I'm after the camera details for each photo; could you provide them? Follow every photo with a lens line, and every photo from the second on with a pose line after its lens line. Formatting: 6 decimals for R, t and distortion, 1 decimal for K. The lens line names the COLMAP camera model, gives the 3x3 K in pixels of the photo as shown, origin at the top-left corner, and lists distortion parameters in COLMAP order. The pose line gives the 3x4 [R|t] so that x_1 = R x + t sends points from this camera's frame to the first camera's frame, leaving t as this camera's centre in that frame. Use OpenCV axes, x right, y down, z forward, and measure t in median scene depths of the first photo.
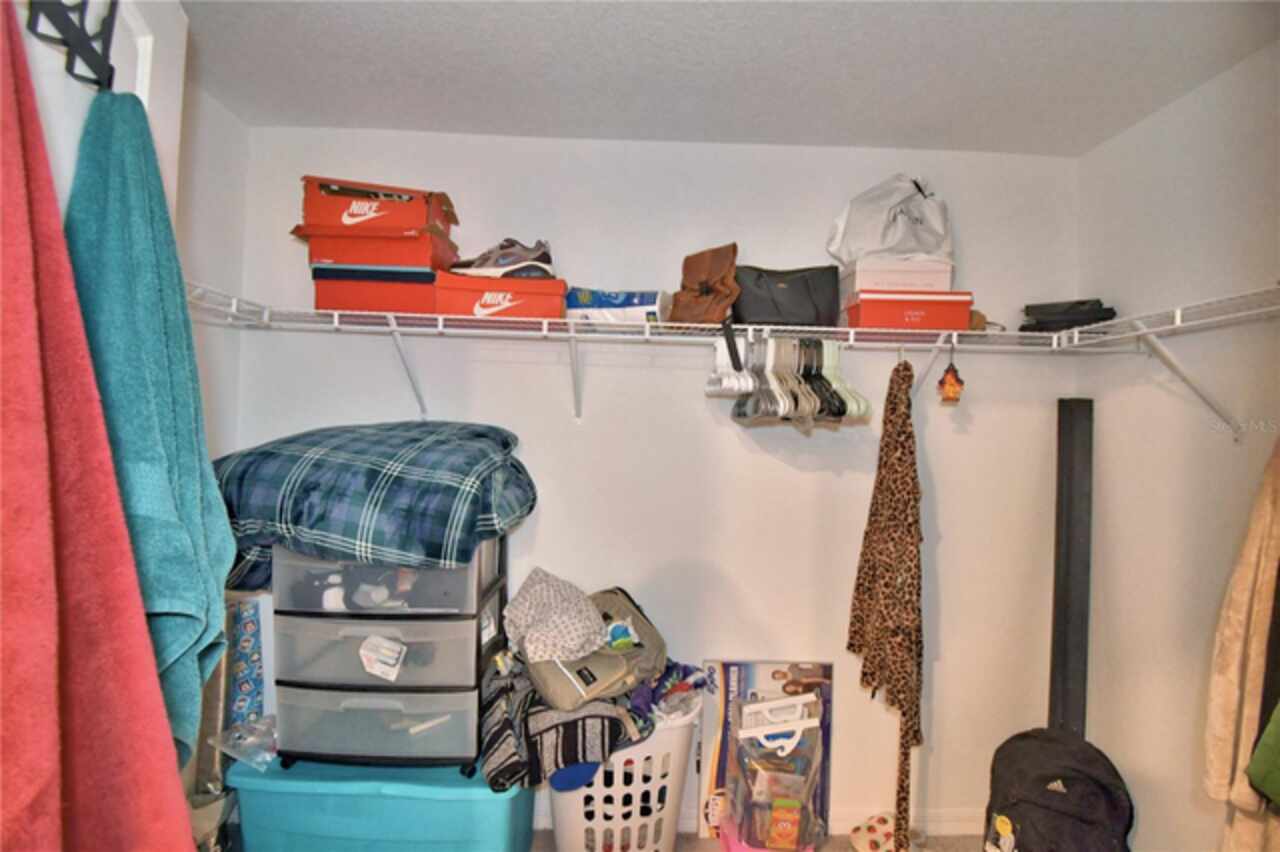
lens RADIAL K [[563.8, 0, 642.8], [0, 563.8, 423.2], [0, 0, 1]] dist [0.010962, -0.016420]
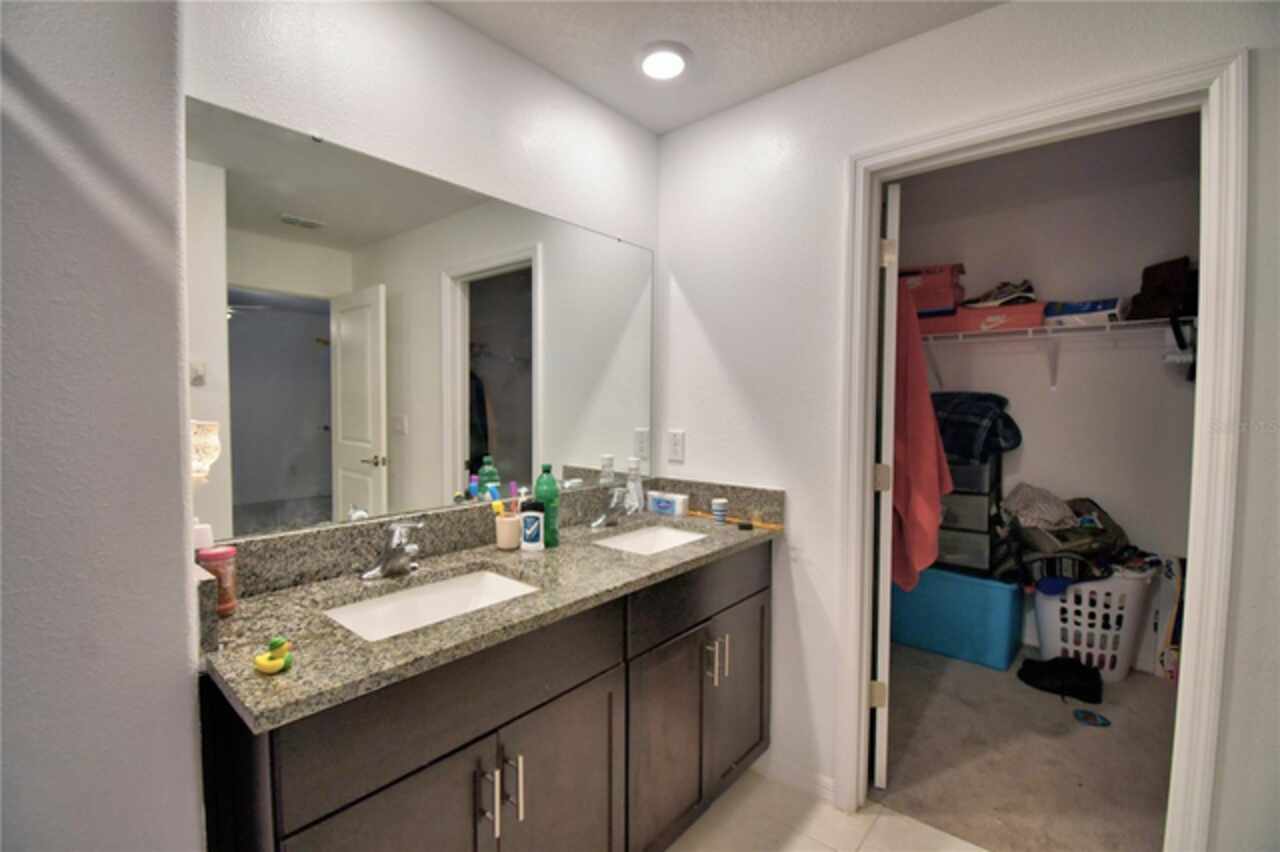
lens RADIAL K [[563.8, 0, 645.7], [0, 563.8, 427.8], [0, 0, 1]] dist [0.010962, -0.016420]
pose [[0.751646, -0.001263, -0.659565, 0.076224], [0.019213, 0.999616, 0.019981, 0.058246], [0.659286, -0.027691, 0.751382, -1.047375]]
